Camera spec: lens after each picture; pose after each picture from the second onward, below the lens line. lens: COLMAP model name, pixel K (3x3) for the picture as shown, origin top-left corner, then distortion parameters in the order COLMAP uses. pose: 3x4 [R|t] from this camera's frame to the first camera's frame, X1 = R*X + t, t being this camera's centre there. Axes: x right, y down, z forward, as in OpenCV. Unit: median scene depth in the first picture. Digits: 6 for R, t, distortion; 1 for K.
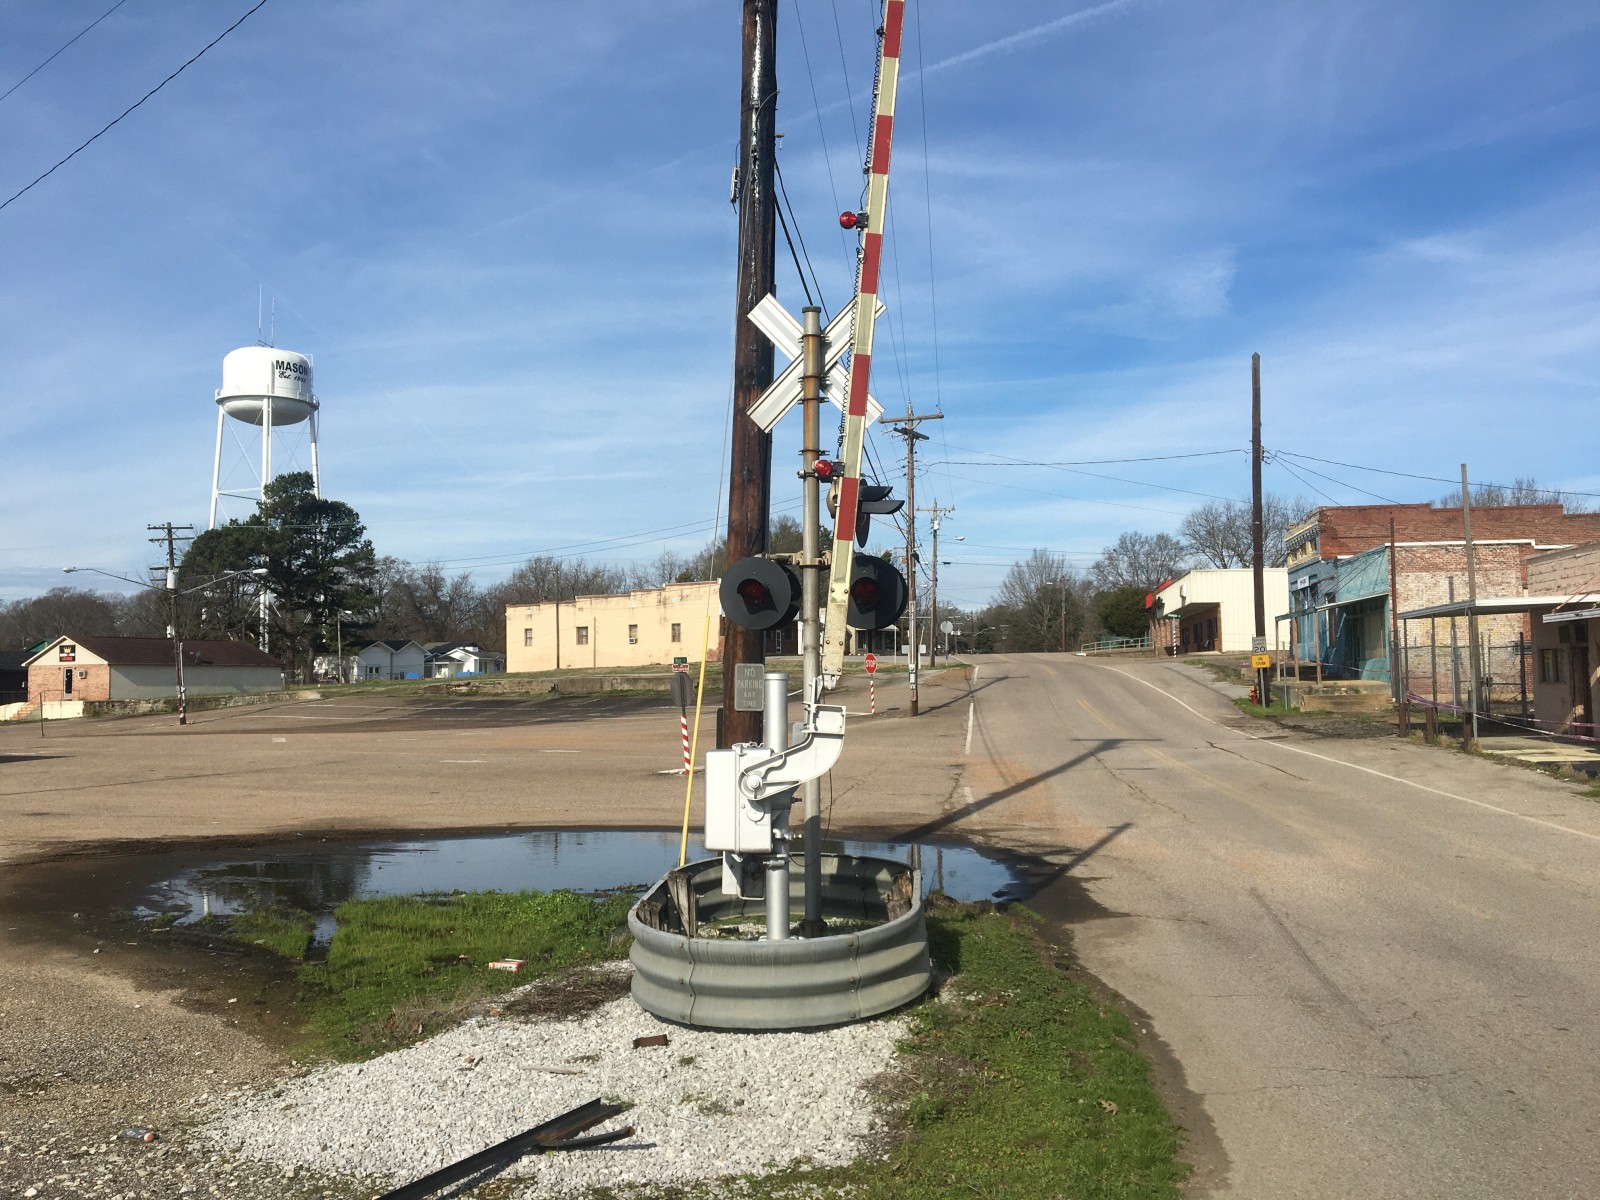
lens RADIAL K [[1346.1, 0, 799.6], [0, 1346.1, 629.2], [0, 0, 1]] dist [0.094283, -0.137741]
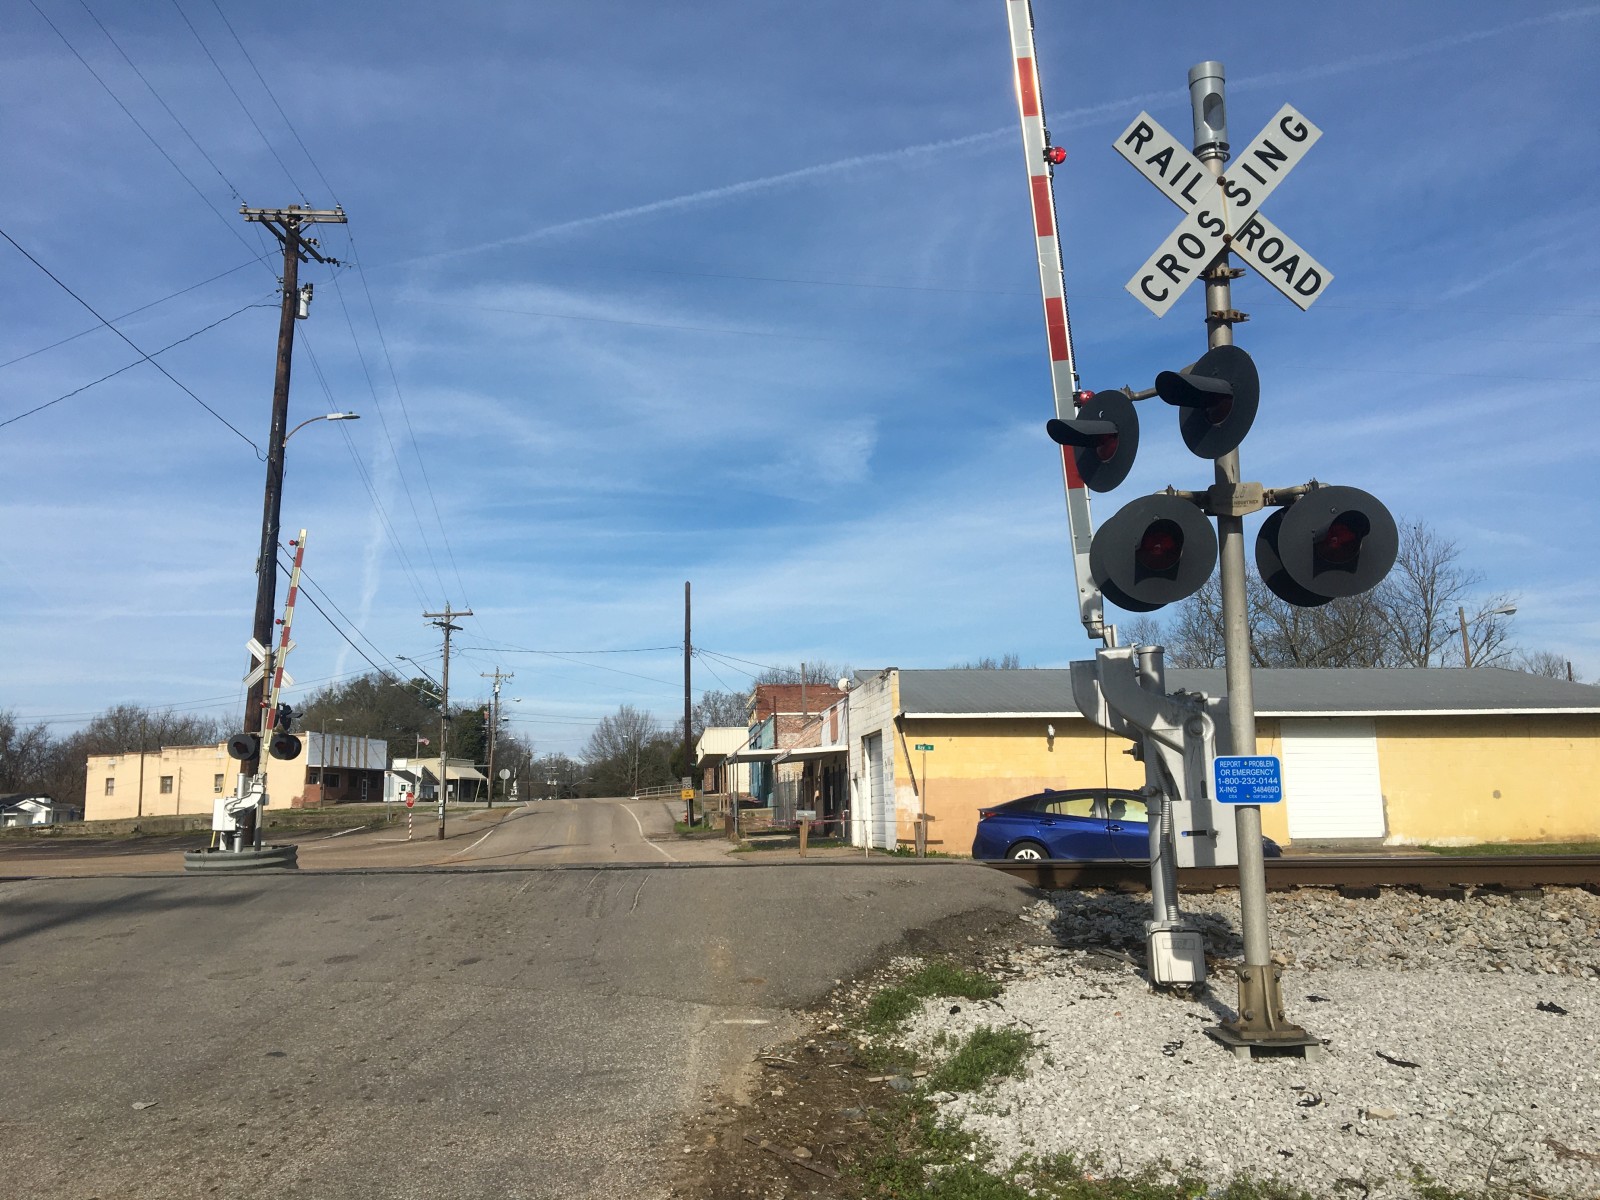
lens RADIAL K [[1336.6, 0, 782.2], [0, 1336.6, 605.0], [0, 0, 1]] dist [0.090021, -0.141635]
pose [[0.965224, 0.034481, 0.259139, 0.023315], [-0.000348, 0.991432, -0.130624, 0.003607], [-0.261423, 0.125991, 0.956966, -0.149489]]
